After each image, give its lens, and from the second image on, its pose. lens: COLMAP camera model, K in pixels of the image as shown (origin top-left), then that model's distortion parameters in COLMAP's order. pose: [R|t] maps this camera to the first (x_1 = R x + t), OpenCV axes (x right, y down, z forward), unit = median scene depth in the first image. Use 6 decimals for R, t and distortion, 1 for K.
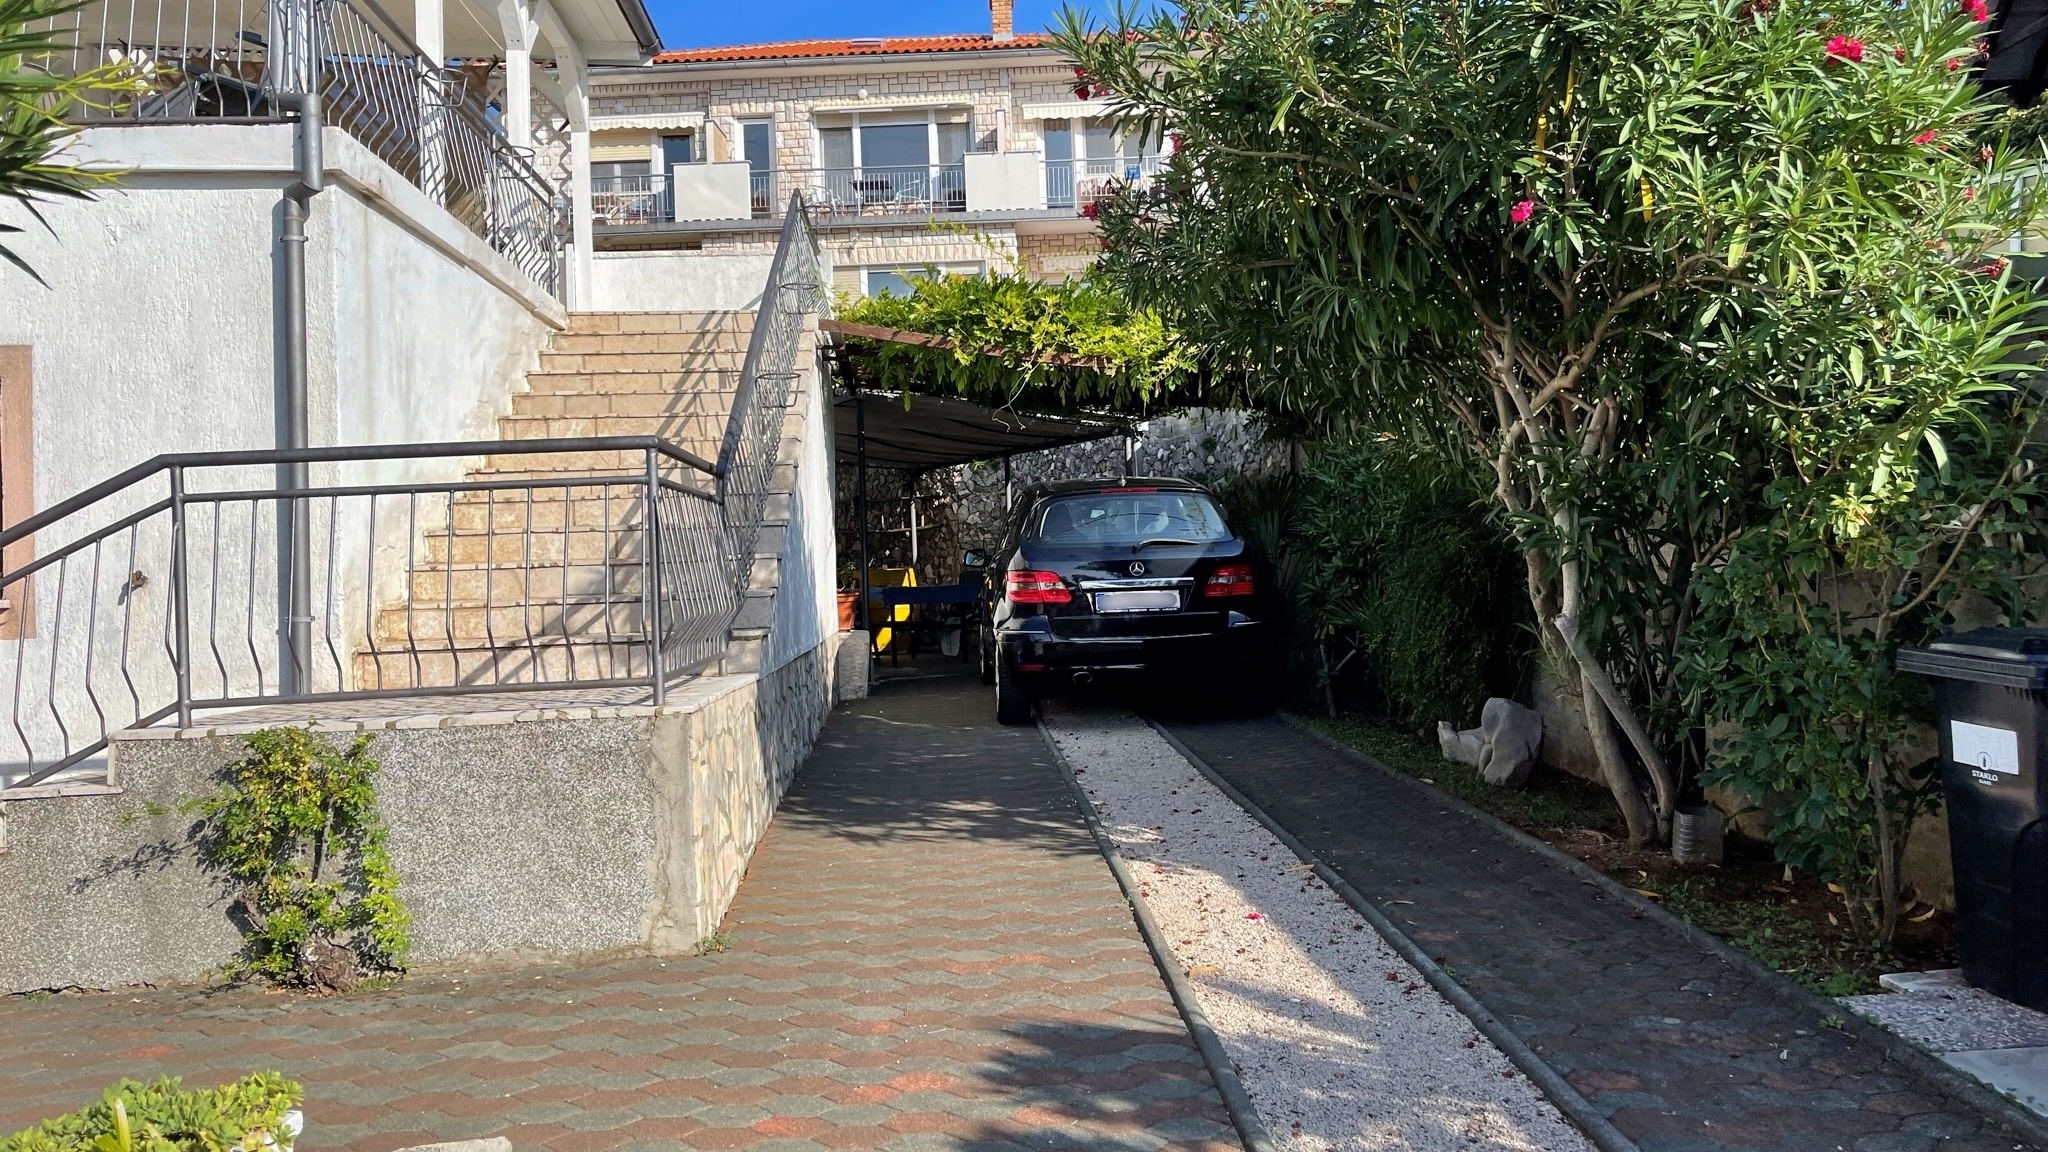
lens RADIAL K [[1523.5, 0, 1024.0], [0, 1523.5, 576.0], [0, 0, 1]] dist [0.010653, 0.000563]
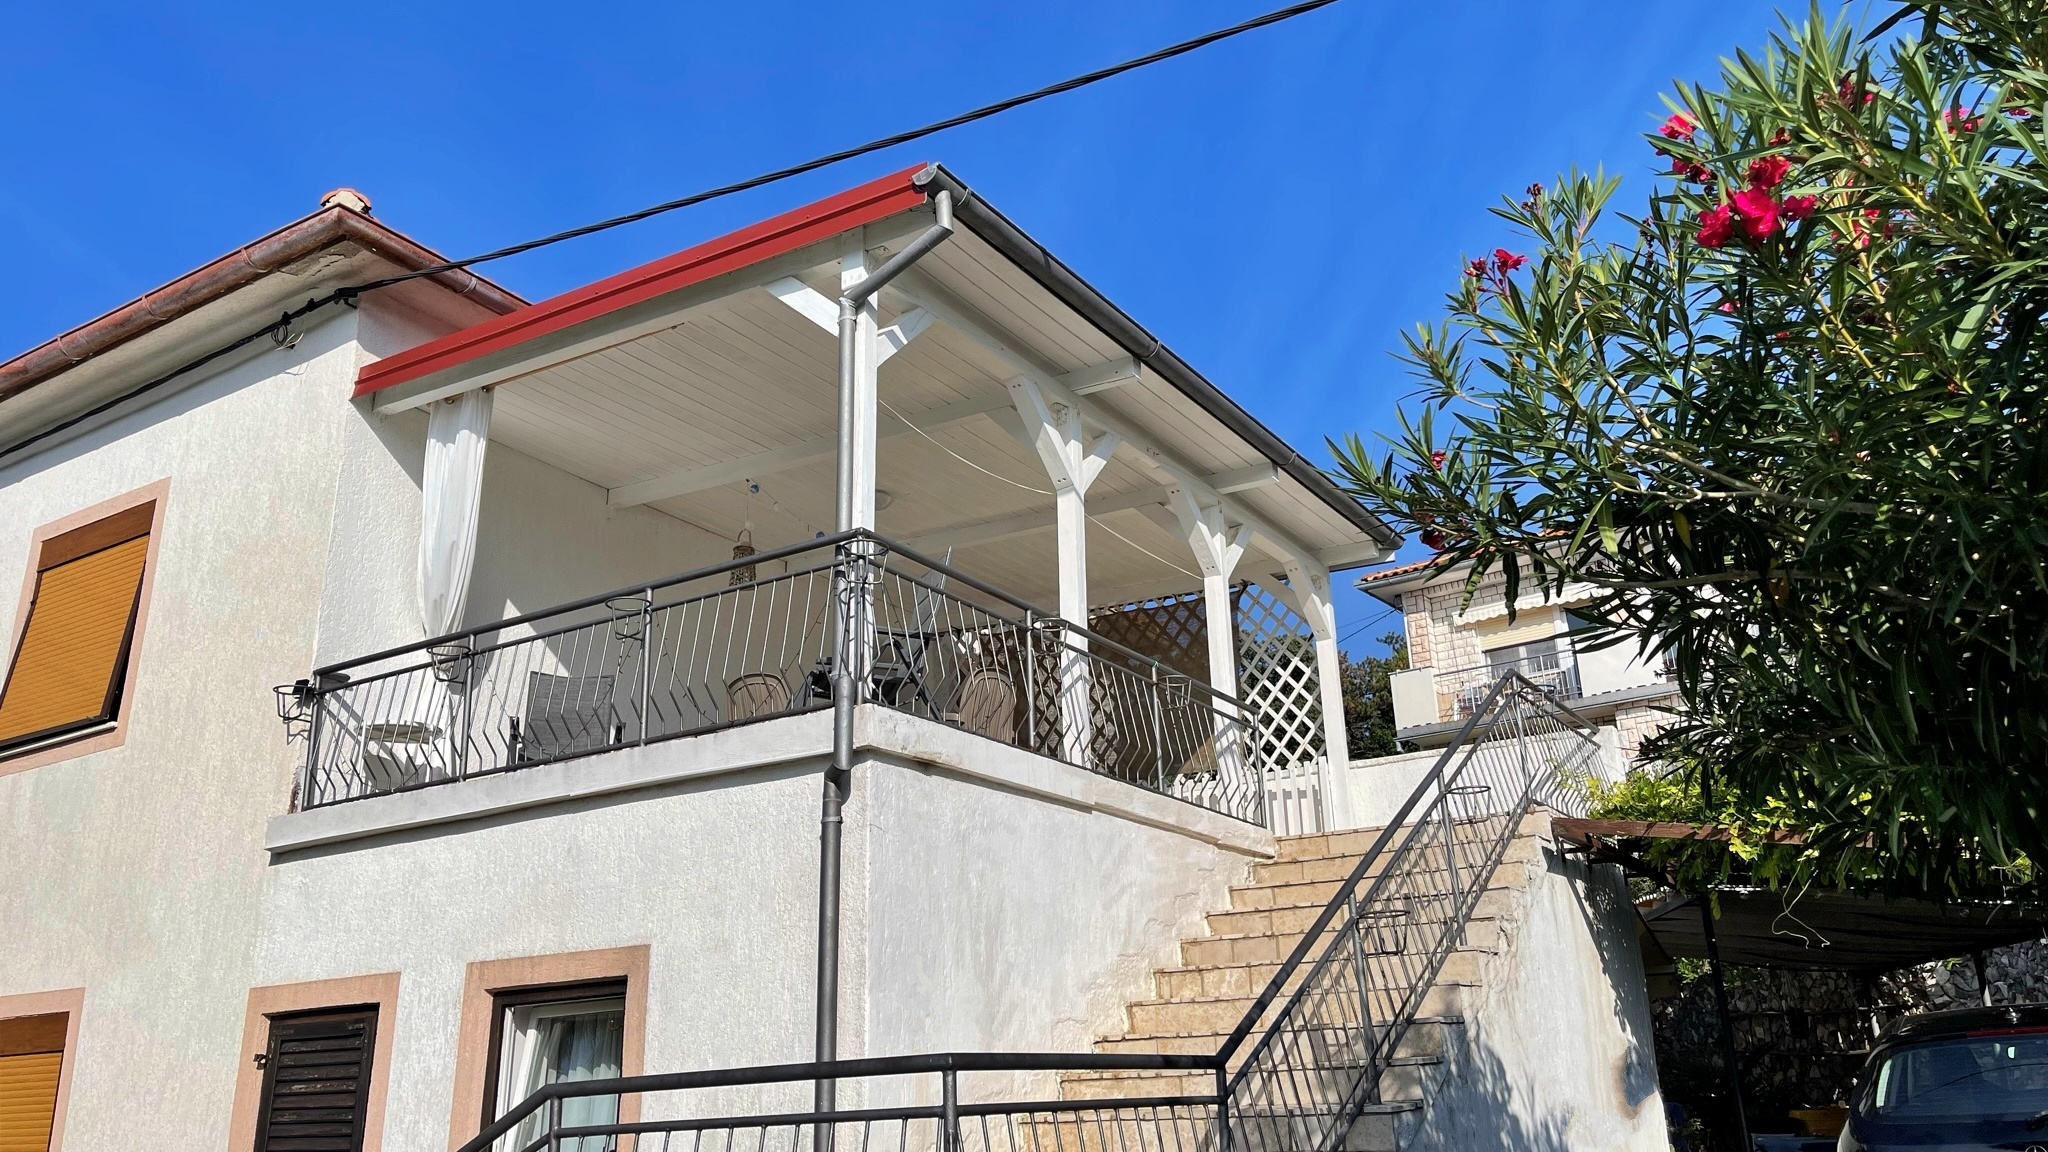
lens RADIAL K [[1523.5, 0, 1024.0], [0, 1523.5, 576.0], [0, 0, 1]] dist [0.010653, 0.000563]
pose [[0.793775, -0.189971, -0.577783, 0.151390], [0.003108, 0.951224, -0.308485, -0.043830], [0.608204, 0.243072, 0.755648, 0.193158]]
